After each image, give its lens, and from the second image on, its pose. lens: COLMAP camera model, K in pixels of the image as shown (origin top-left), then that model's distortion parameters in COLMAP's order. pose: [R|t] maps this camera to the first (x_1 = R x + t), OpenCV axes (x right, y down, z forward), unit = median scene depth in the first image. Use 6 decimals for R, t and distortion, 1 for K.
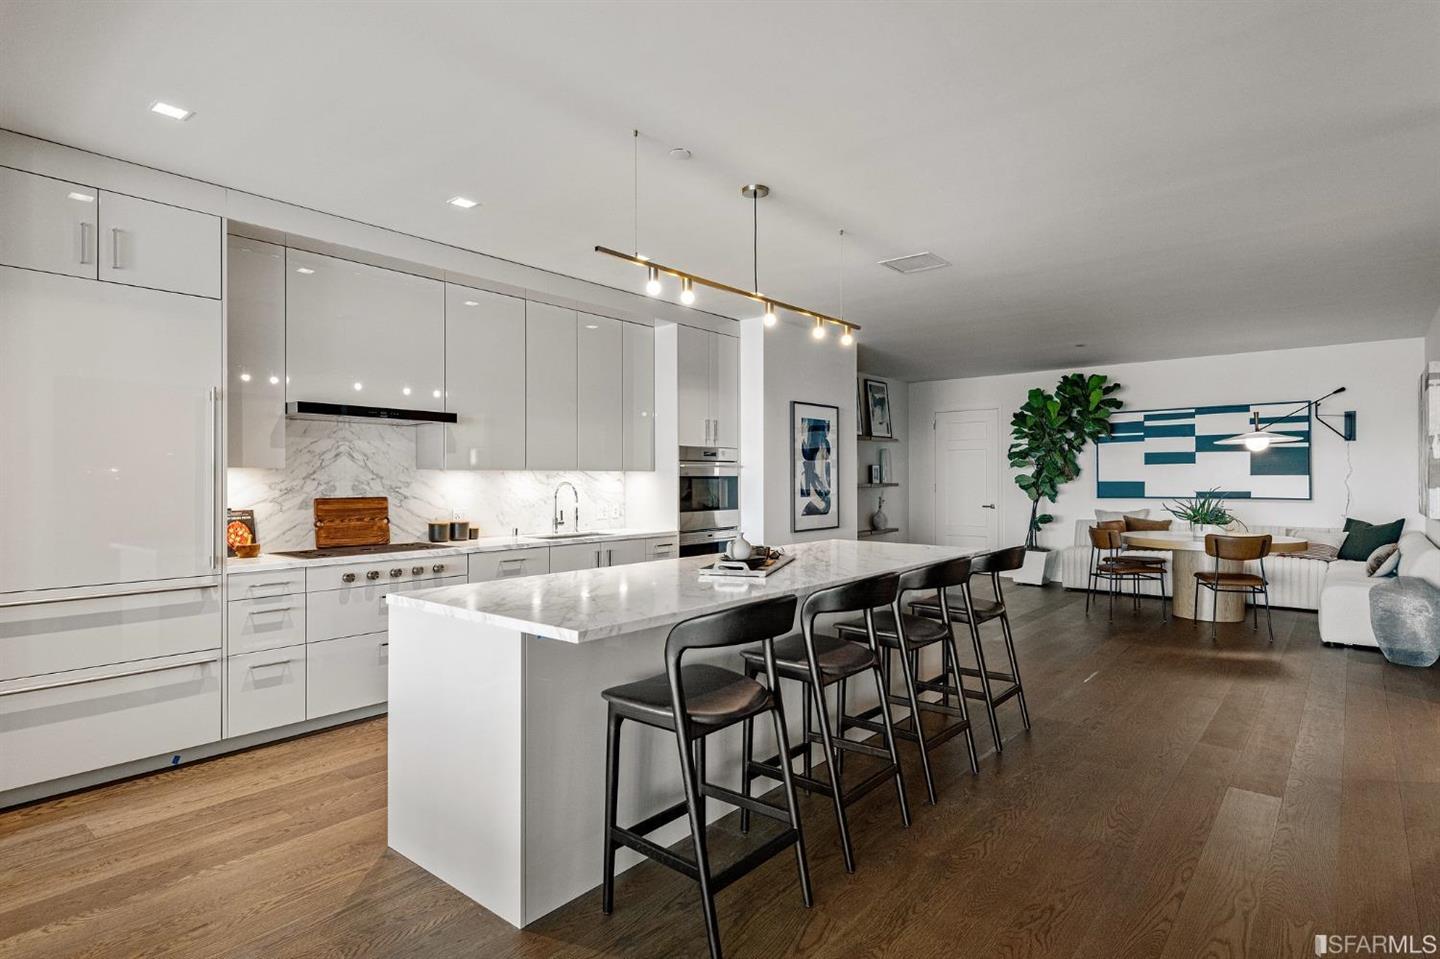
lens RADIAL K [[770.9, 0, 718.3], [0, 770.9, 480.0], [0, 0, 1]] dist [0.003496, 0.000033]
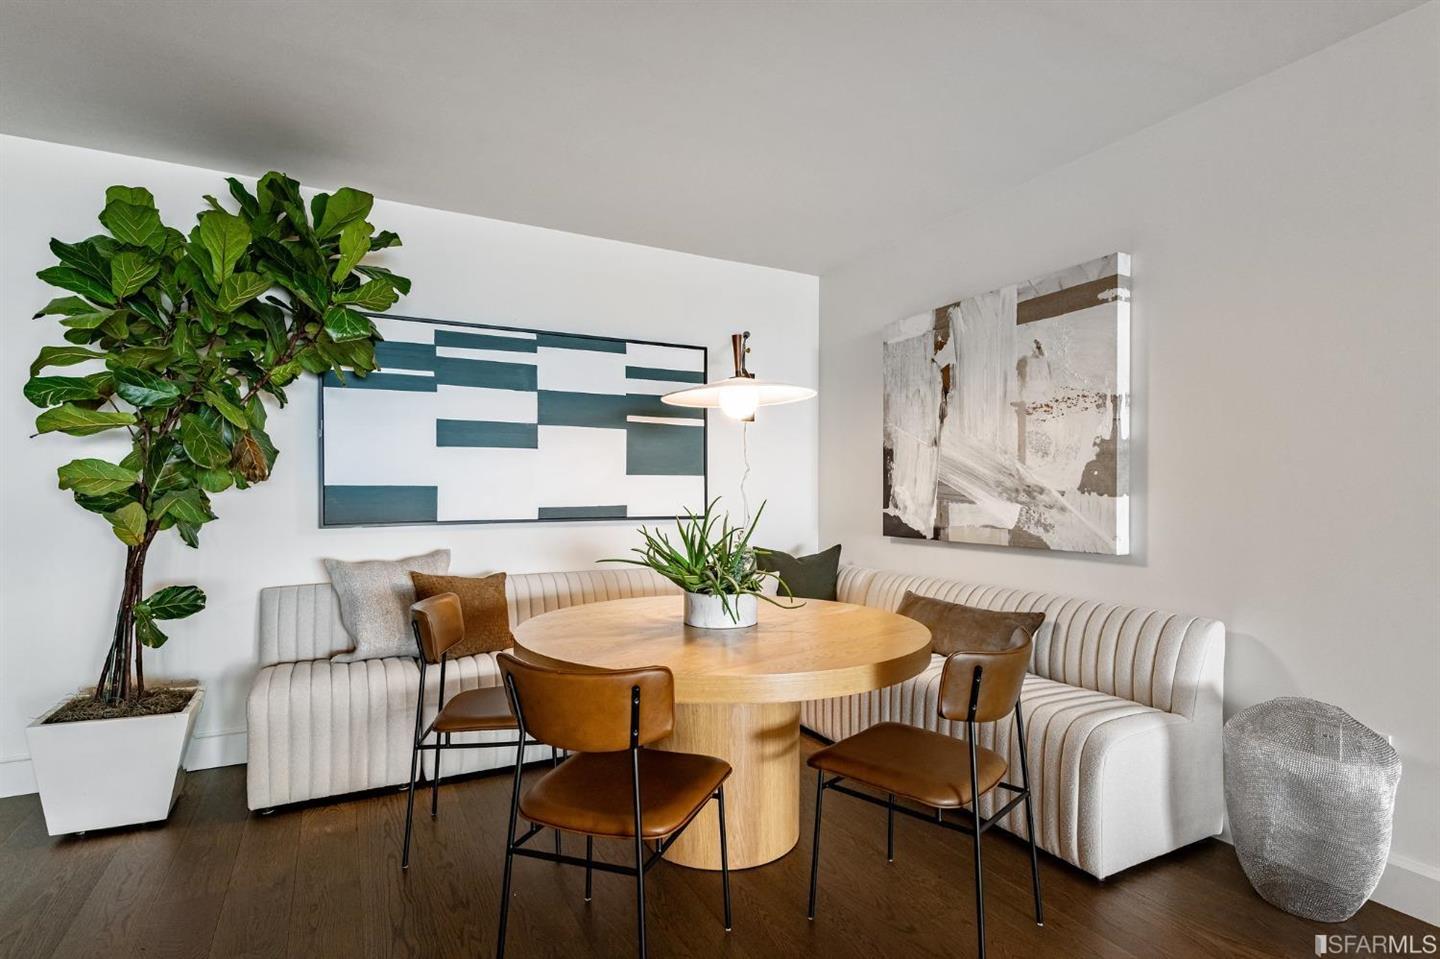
lens RADIAL K [[716.3, 0, 719.5], [0, 716.3, 493.4], [0, 0, 1]] dist [0.002630, -0.000889]
pose [[0.390900, -0.002378, 0.920430, 0.248843], [-0.000461, 0.999996, 0.002780, 0.005122], [-0.920433, -0.001511, 0.390898, 0.706428]]
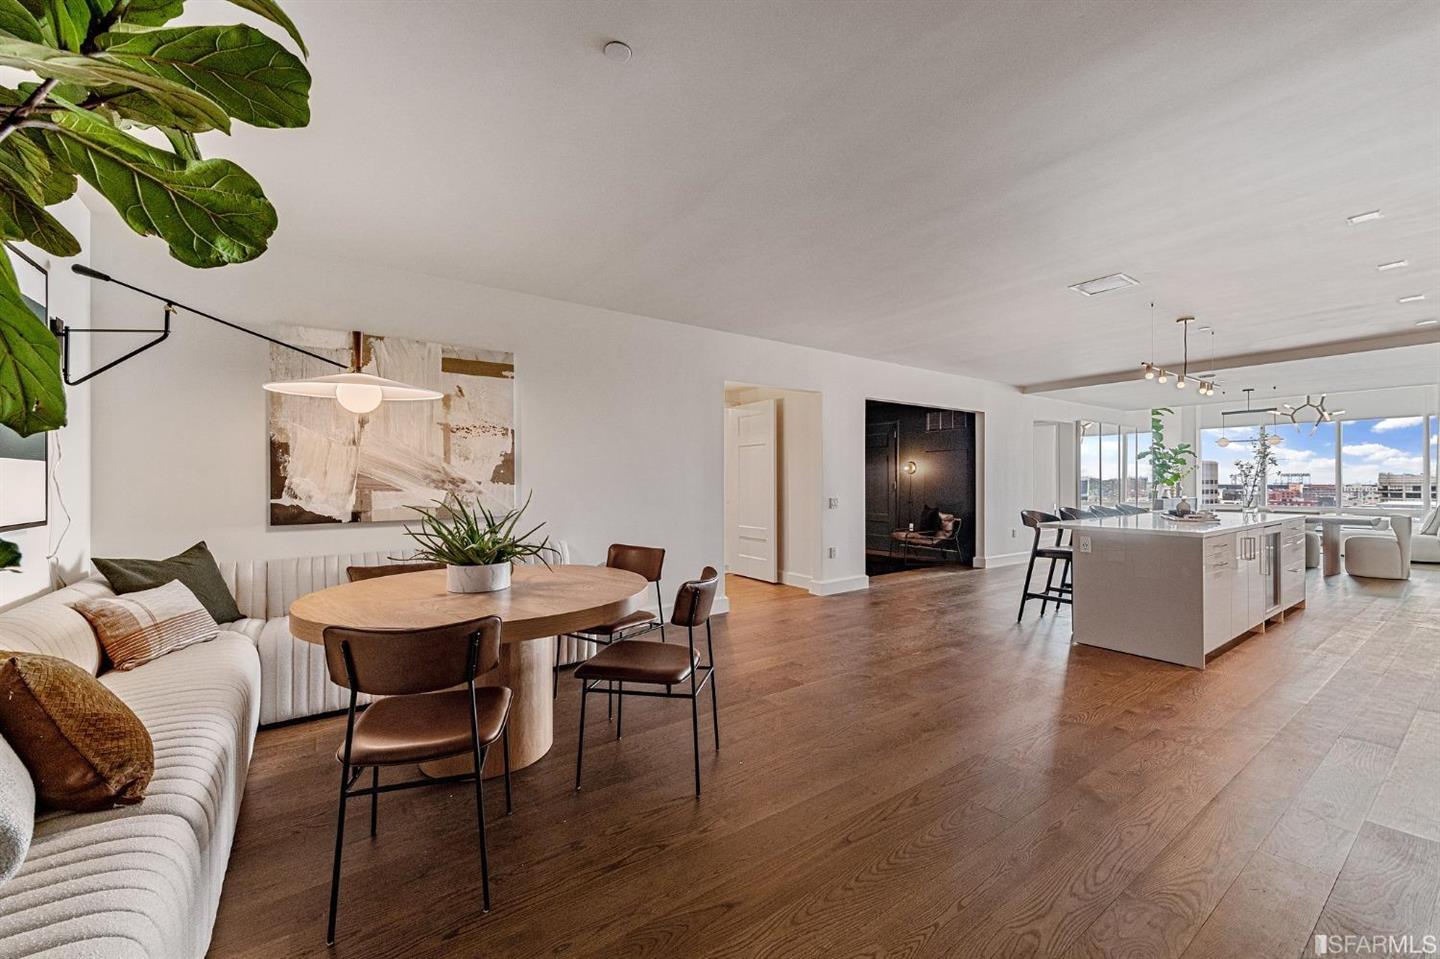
lens RADIAL K [[573.0, 0, 725.9], [0, 573.0, 478.6], [0, 0, 1]] dist [0.000462, -0.000077]
pose [[-0.968670, -0.001592, 0.248345, 0.325649], [-0.000668, 0.999993, 0.003804, 0.000501], [-0.248349, 0.003519, -0.968664, 1.089743]]
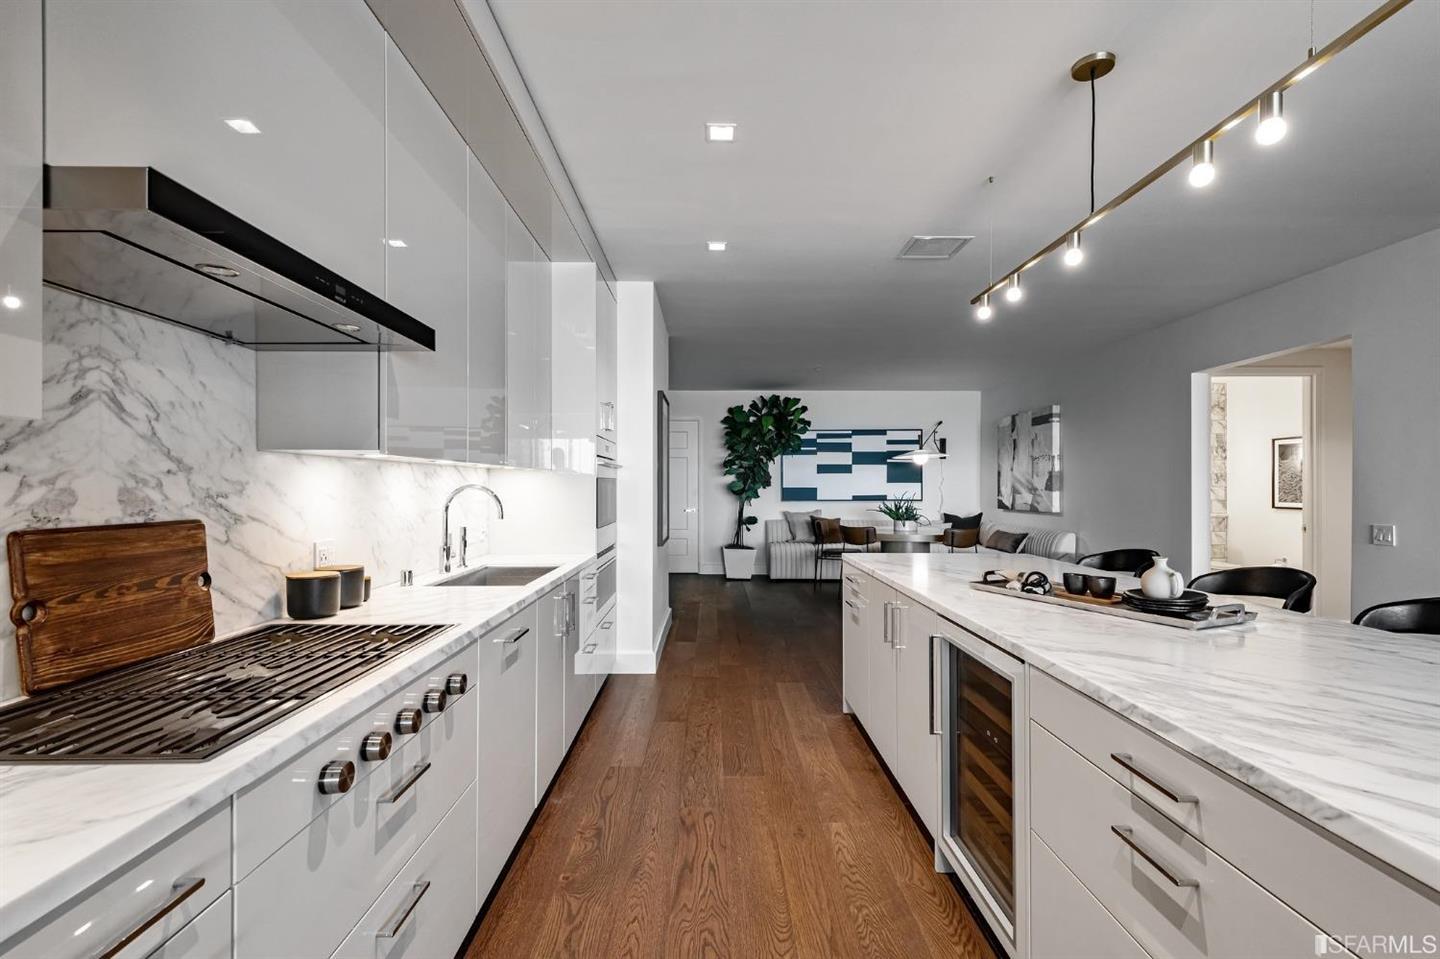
lens RADIAL K [[647.4, 0, 724.0], [0, 647.4, 484.0], [0, 0, 1]] dist [-0.003564, -0.000430]
pose [[0.761013, 0.004914, 0.648718, -0.235812], [-0.001016, 0.999979, -0.006383, 0.003244], [-0.648736, 0.004198, 0.761002, 0.311972]]
